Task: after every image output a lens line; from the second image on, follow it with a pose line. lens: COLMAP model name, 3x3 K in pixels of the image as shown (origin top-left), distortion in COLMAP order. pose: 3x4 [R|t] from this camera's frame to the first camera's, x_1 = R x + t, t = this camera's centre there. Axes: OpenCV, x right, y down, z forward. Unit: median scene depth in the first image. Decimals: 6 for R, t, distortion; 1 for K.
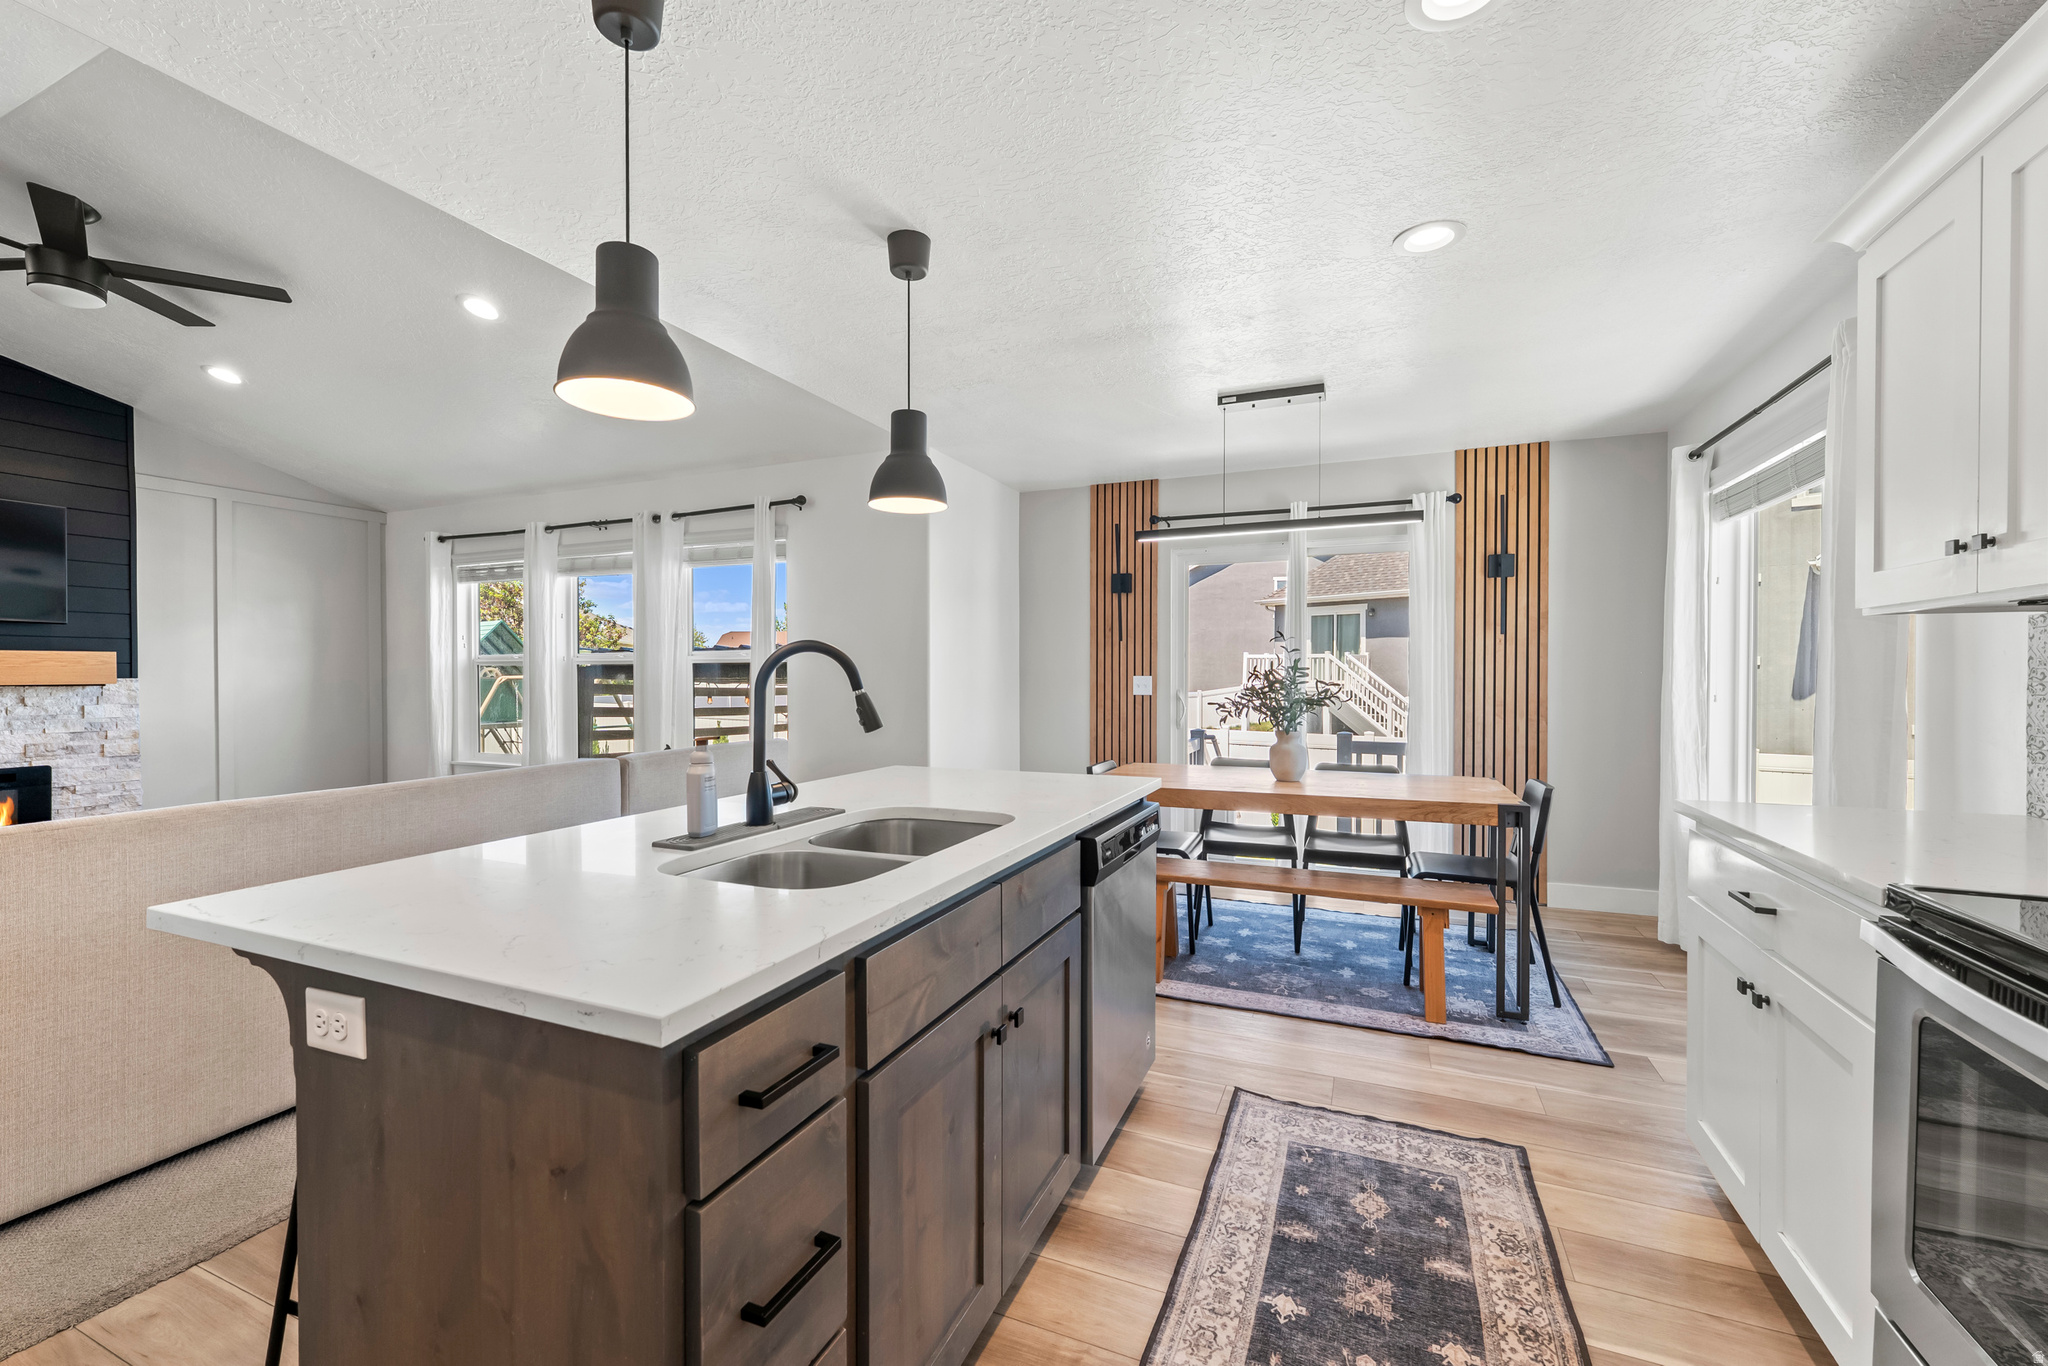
lens RADIAL K [[832.3, 0, 1024.2], [0, 832.3, 684.8], [0, 0, 1]] dist [0.002422, -0.001073]
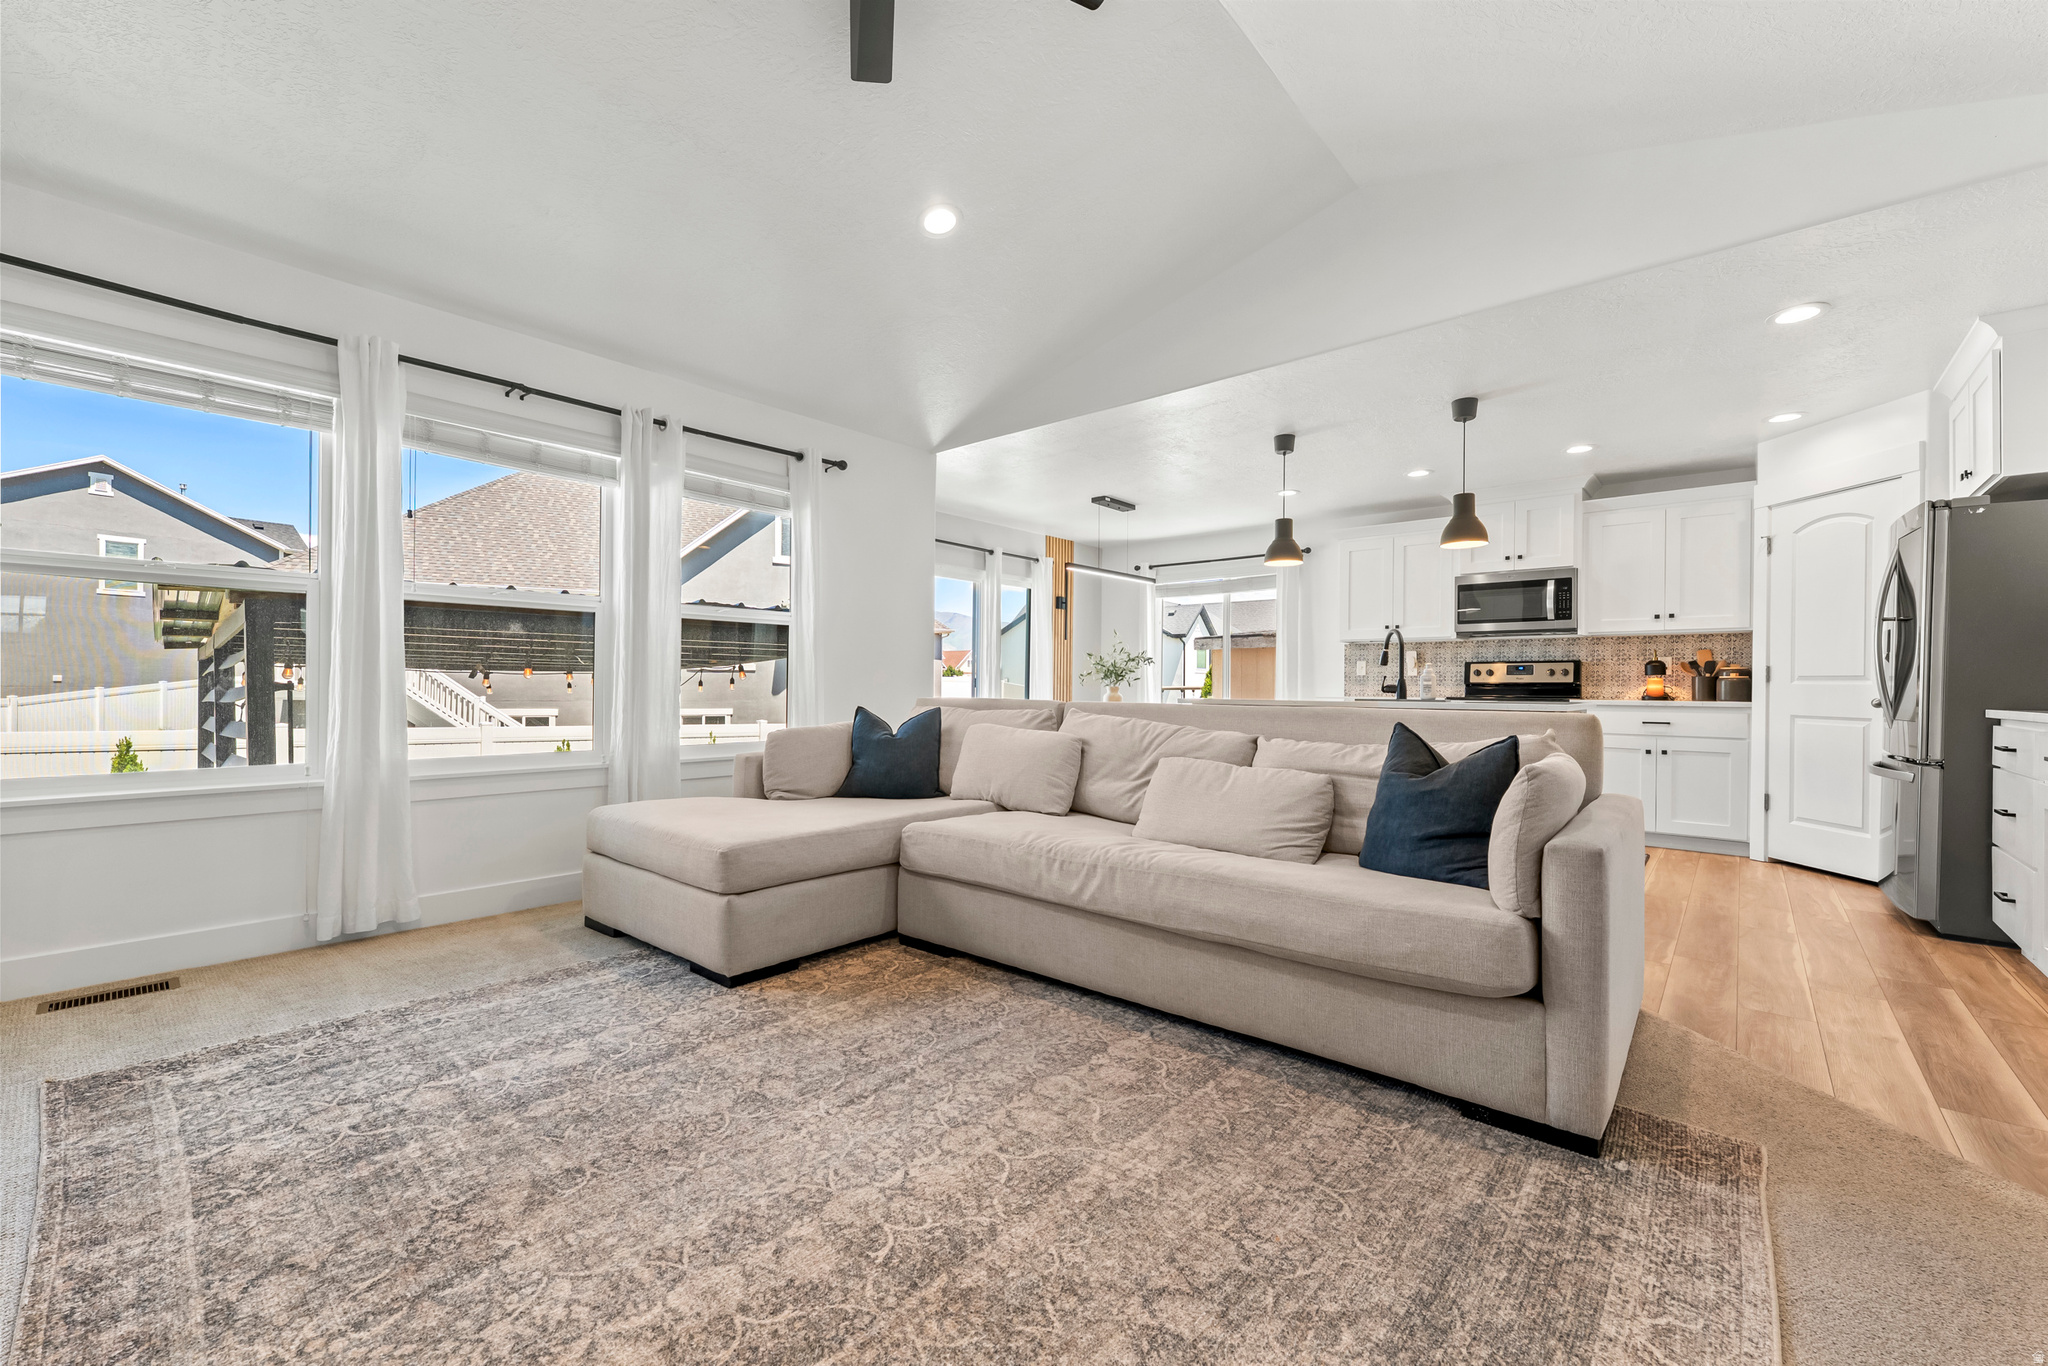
lens RADIAL K [[832.3, 0, 1019.5], [0, 832.3, 687.2], [0, 0, 1]] dist [0.002422, -0.001073]
pose [[0.306652, 0.003400, 0.951816, -1.146538], [0.004653, 0.999976, -0.005071, 0.050503], [-0.951810, 0.005984, 0.306629, 0.490106]]
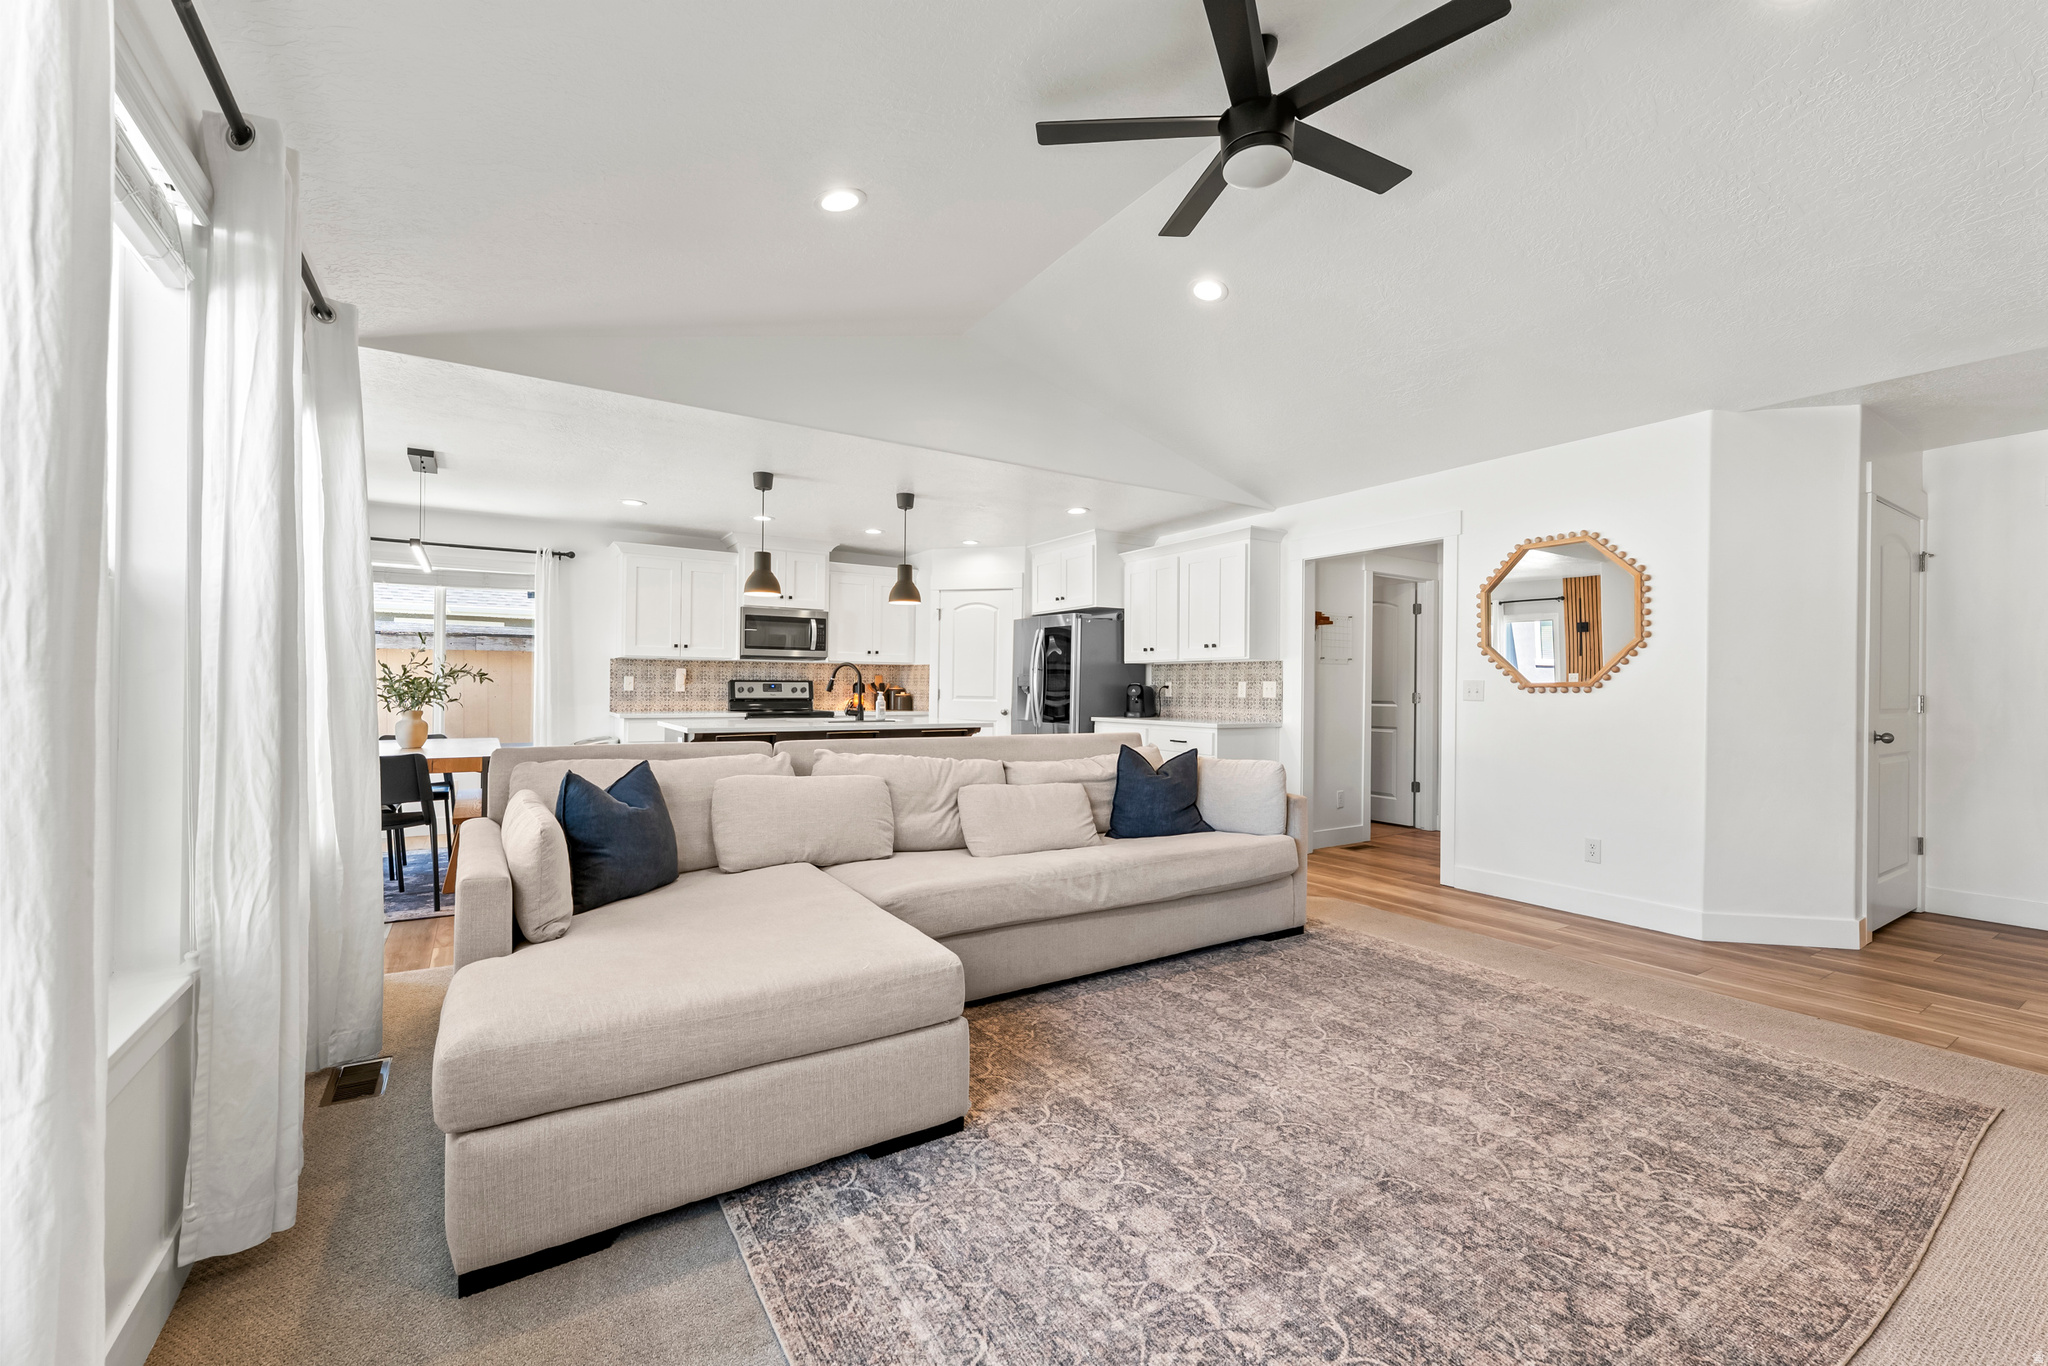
lens RADIAL K [[832.3, 0, 1026.3], [0, 832.3, 682.8], [0, 0, 1]] dist [0.002422, -0.001073]
pose [[-0.828312, -0.002810, 0.560259, -0.957008], [-0.000581, 0.999991, 0.004157, 0.004076], [-0.560266, 0.003118, -0.828307, 1.196398]]
